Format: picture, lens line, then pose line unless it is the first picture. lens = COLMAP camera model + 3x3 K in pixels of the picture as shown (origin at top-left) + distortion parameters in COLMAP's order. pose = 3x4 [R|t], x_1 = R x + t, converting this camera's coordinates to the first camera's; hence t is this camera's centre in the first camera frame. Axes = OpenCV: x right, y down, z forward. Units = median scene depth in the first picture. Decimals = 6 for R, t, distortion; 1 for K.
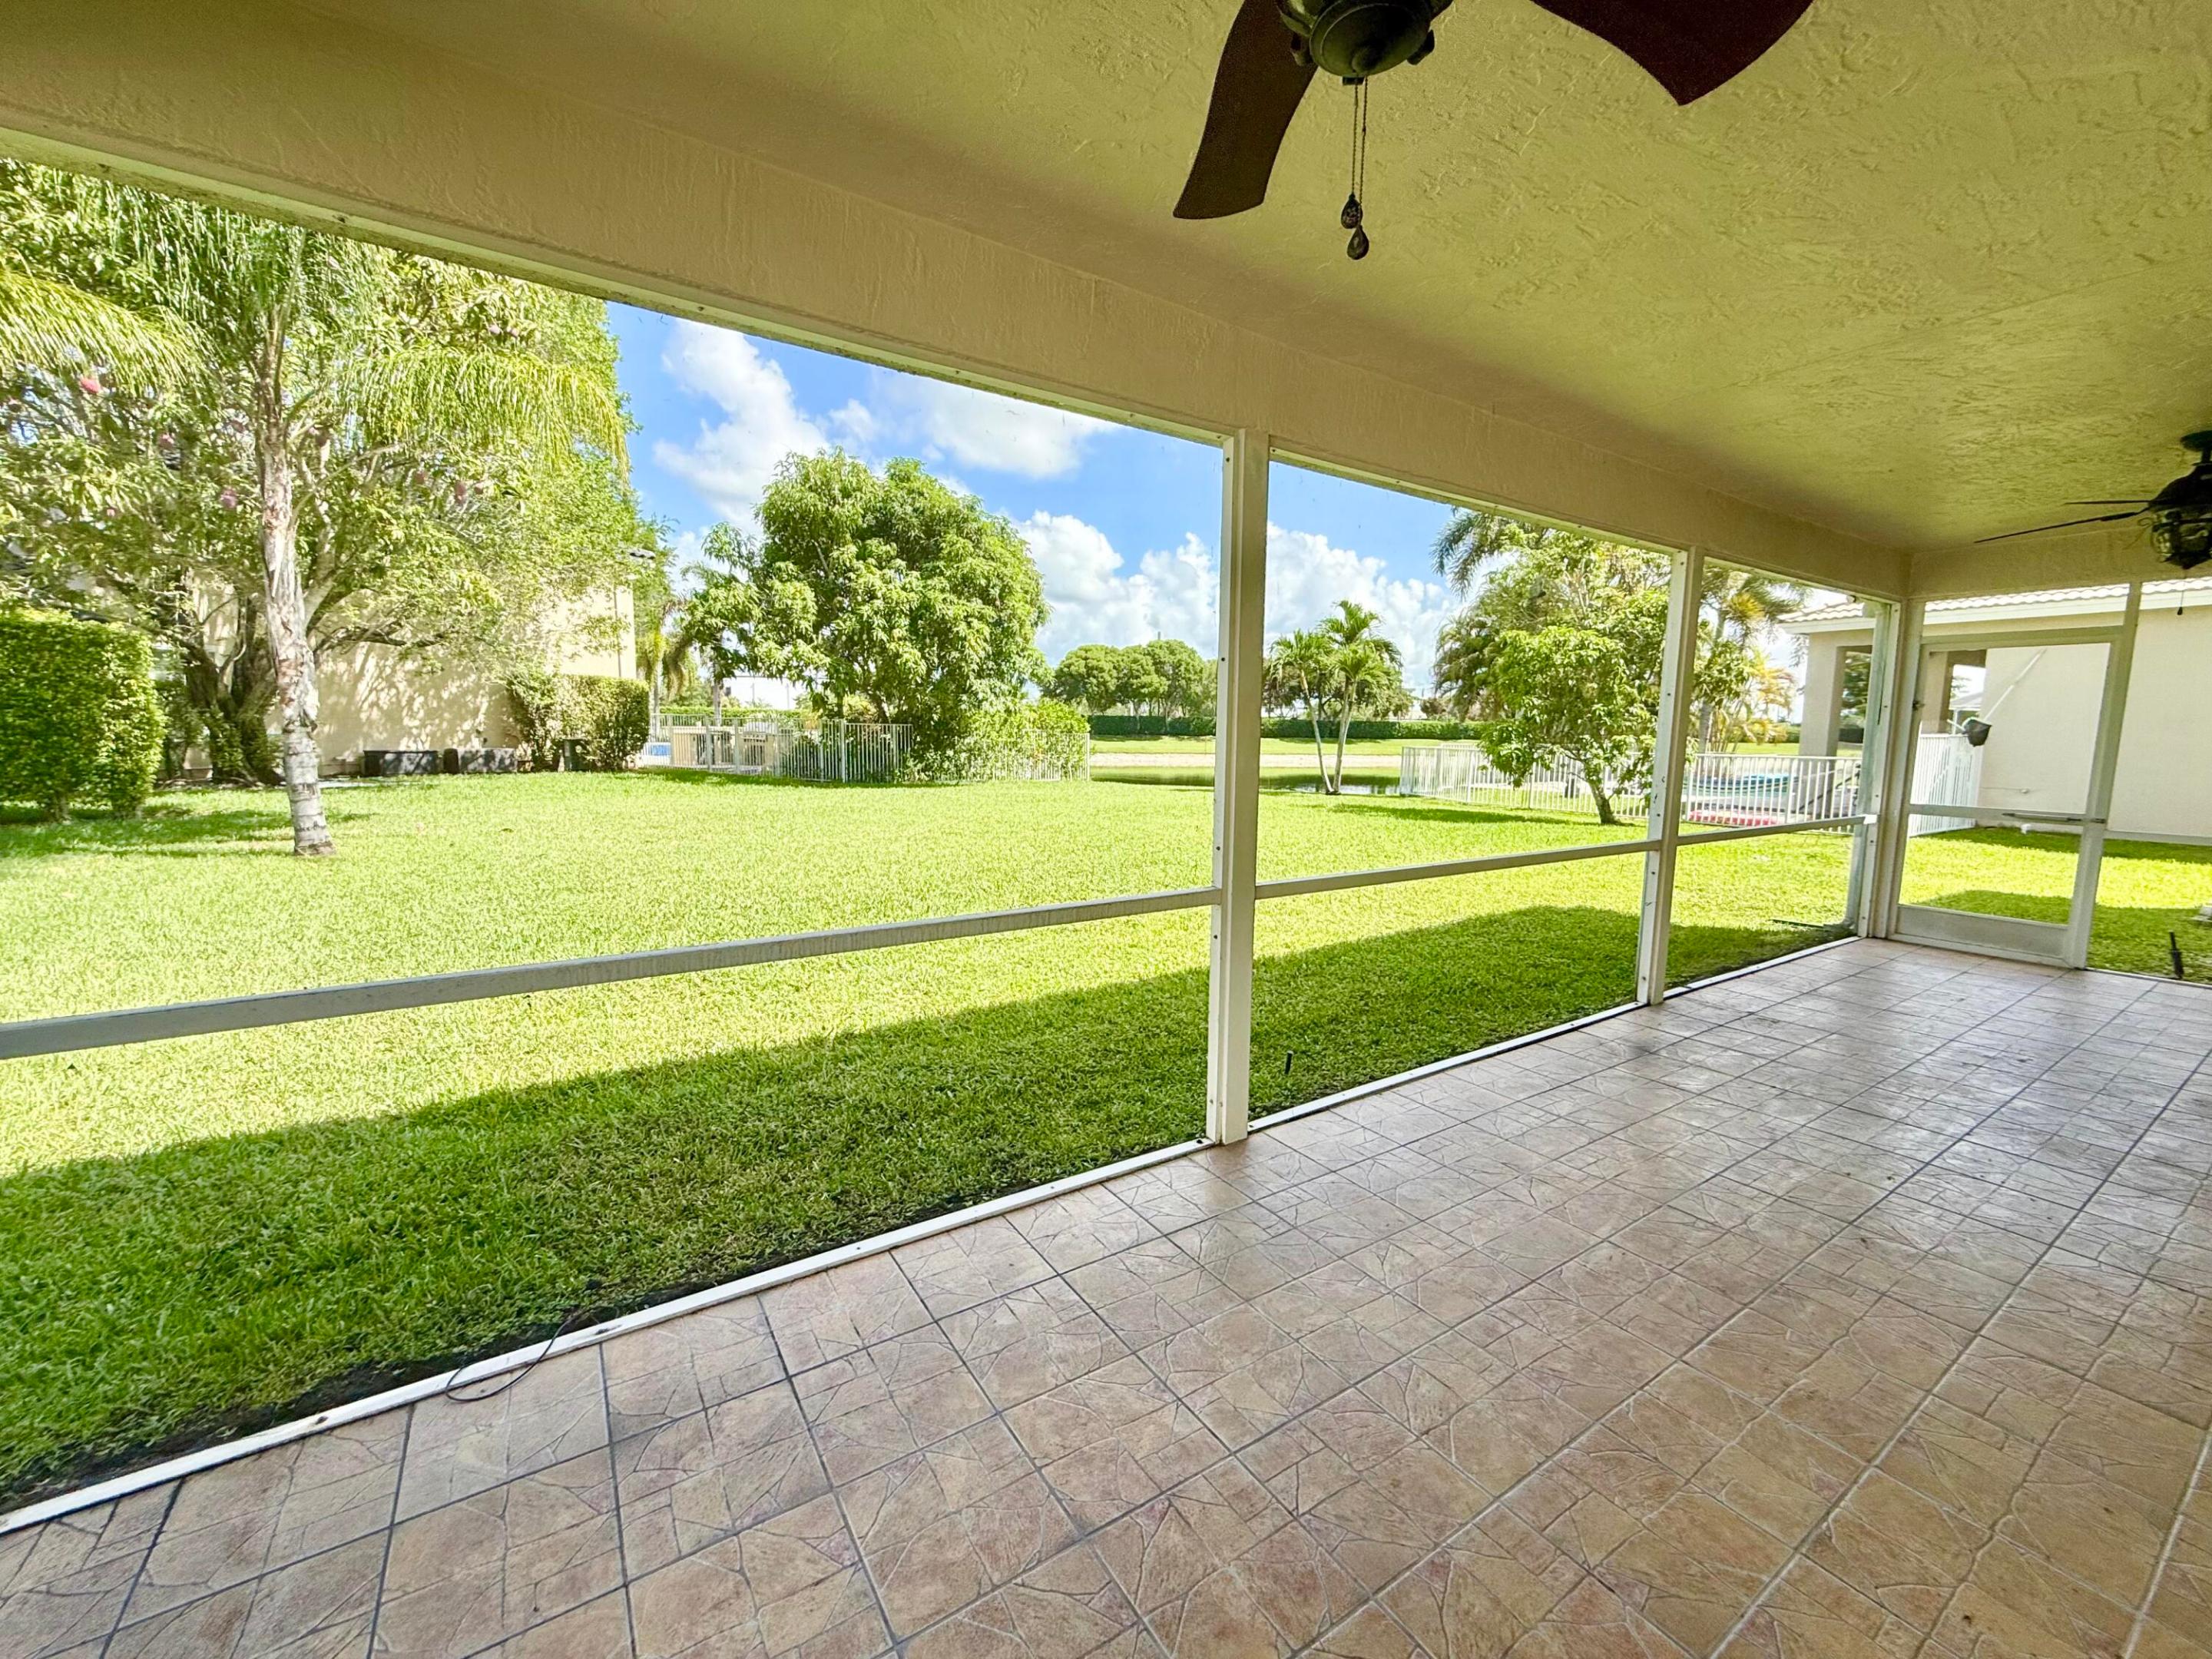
lens RADIAL K [[881.2, 0, 1102.6], [0, 881.2, 828.2], [0, 0, 1]] dist [-0.000193, 0.000319]
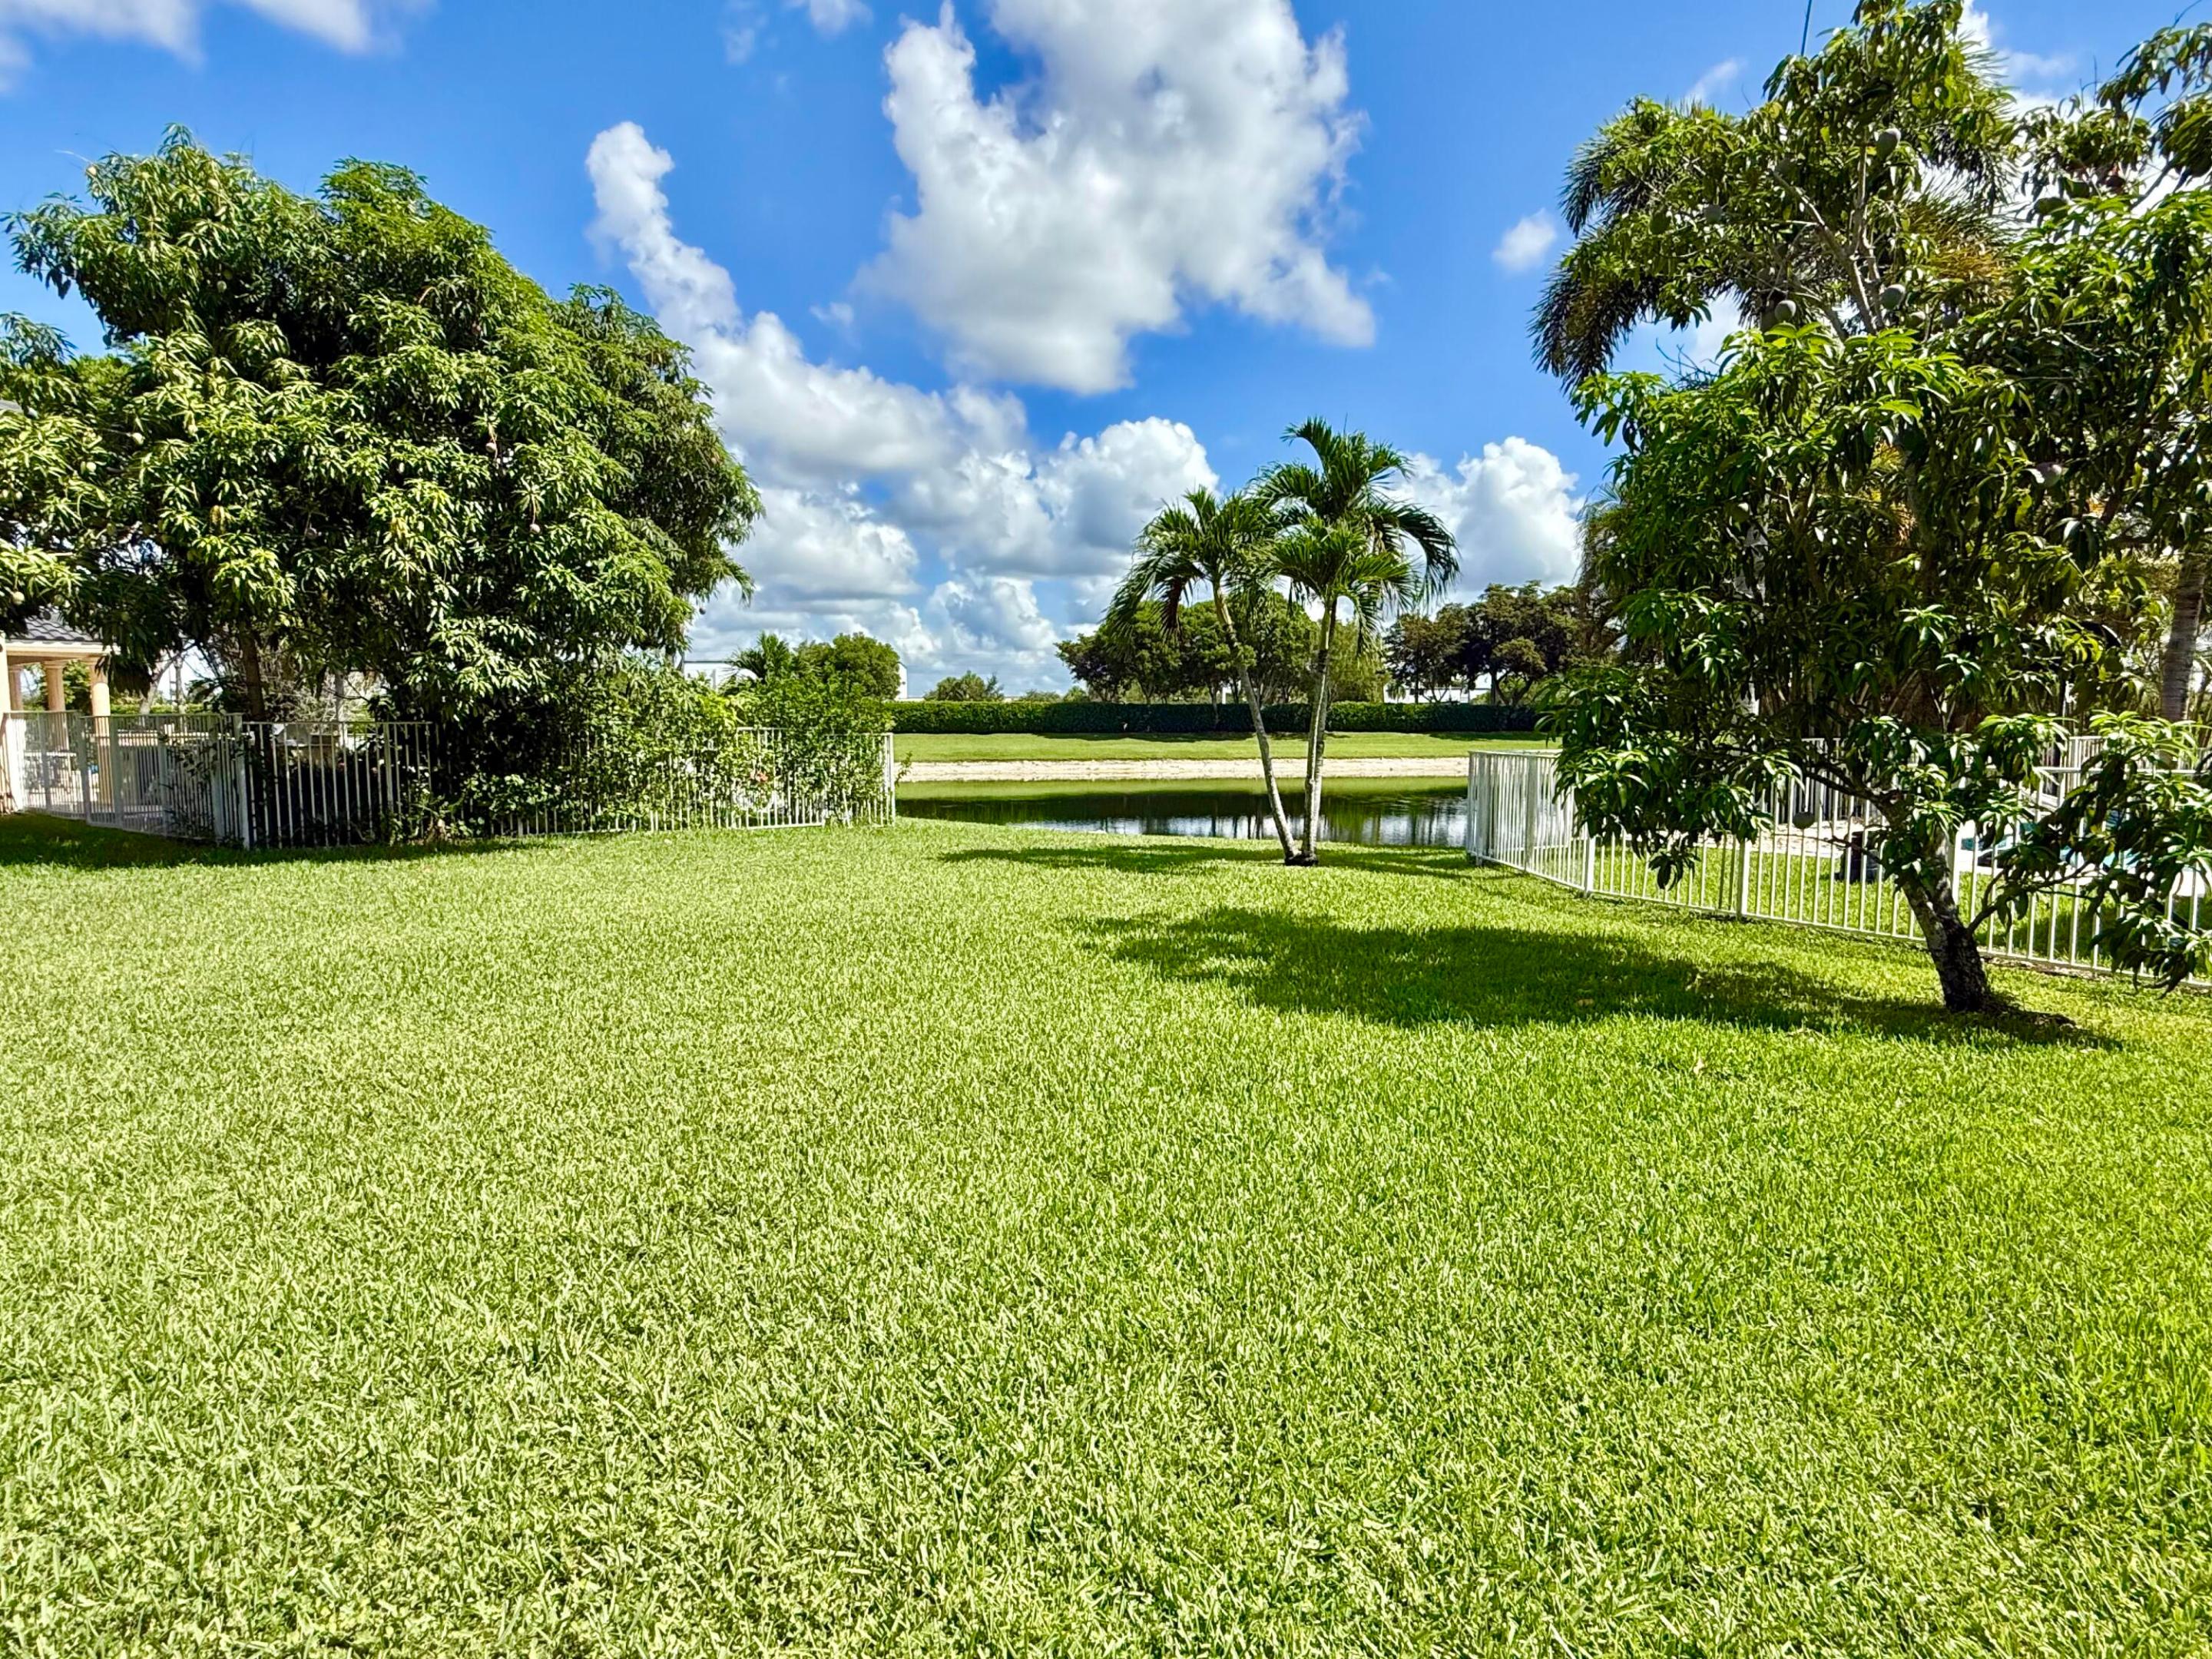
lens RADIAL K [[1204.9, 0, 1106.0], [0, 1204.9, 829.5], [0, 0, 1]] dist [-0.002569, 0.000330]
pose [[0.995885, -0.010298, -0.090036, 0.247898], [0.007965, 0.999624, -0.026232, -0.044984], [0.090272, 0.025407, 0.995593, 0.439705]]
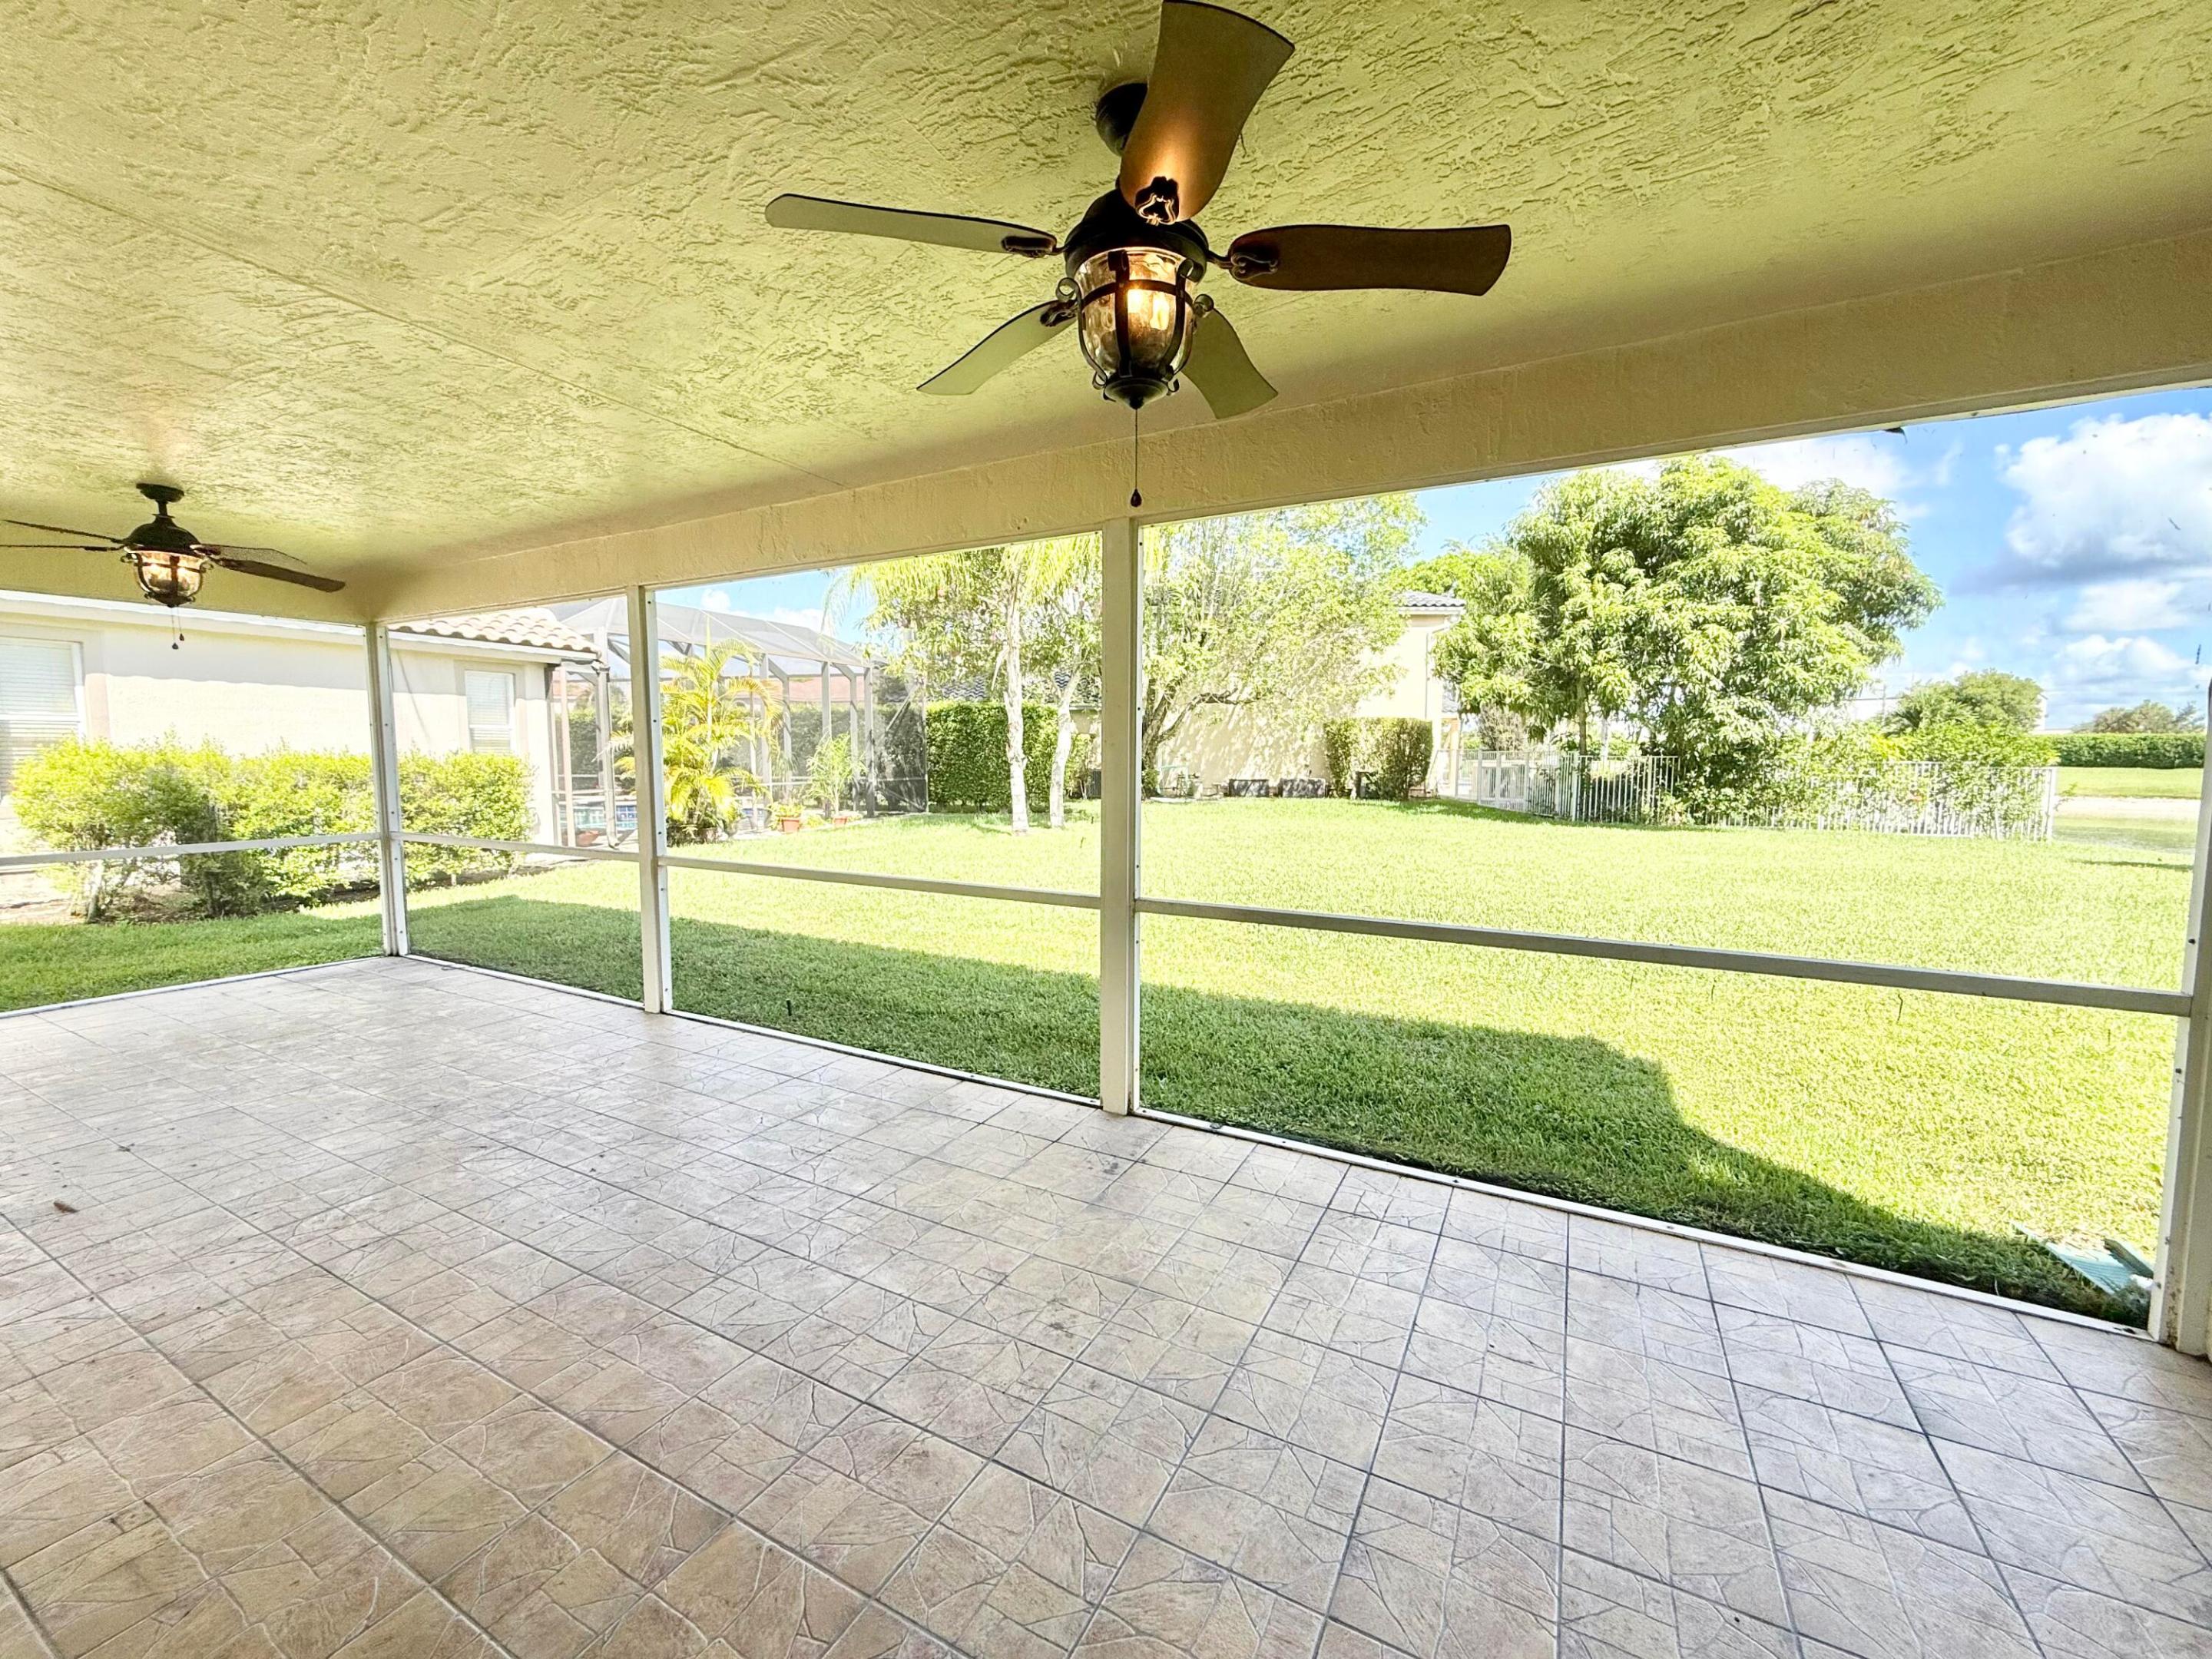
lens RADIAL K [[872.8, 0, 1097.6], [0, 872.8, 827.1], [0, 0, 1]] dist [0.000632, 0.000323]
pose [[0.479390, 0.062291, -0.875389, 0.296305], [-0.095911, 0.995222, 0.018294, -0.014554], [0.872345, 0.075190, 0.483073, 0.139191]]
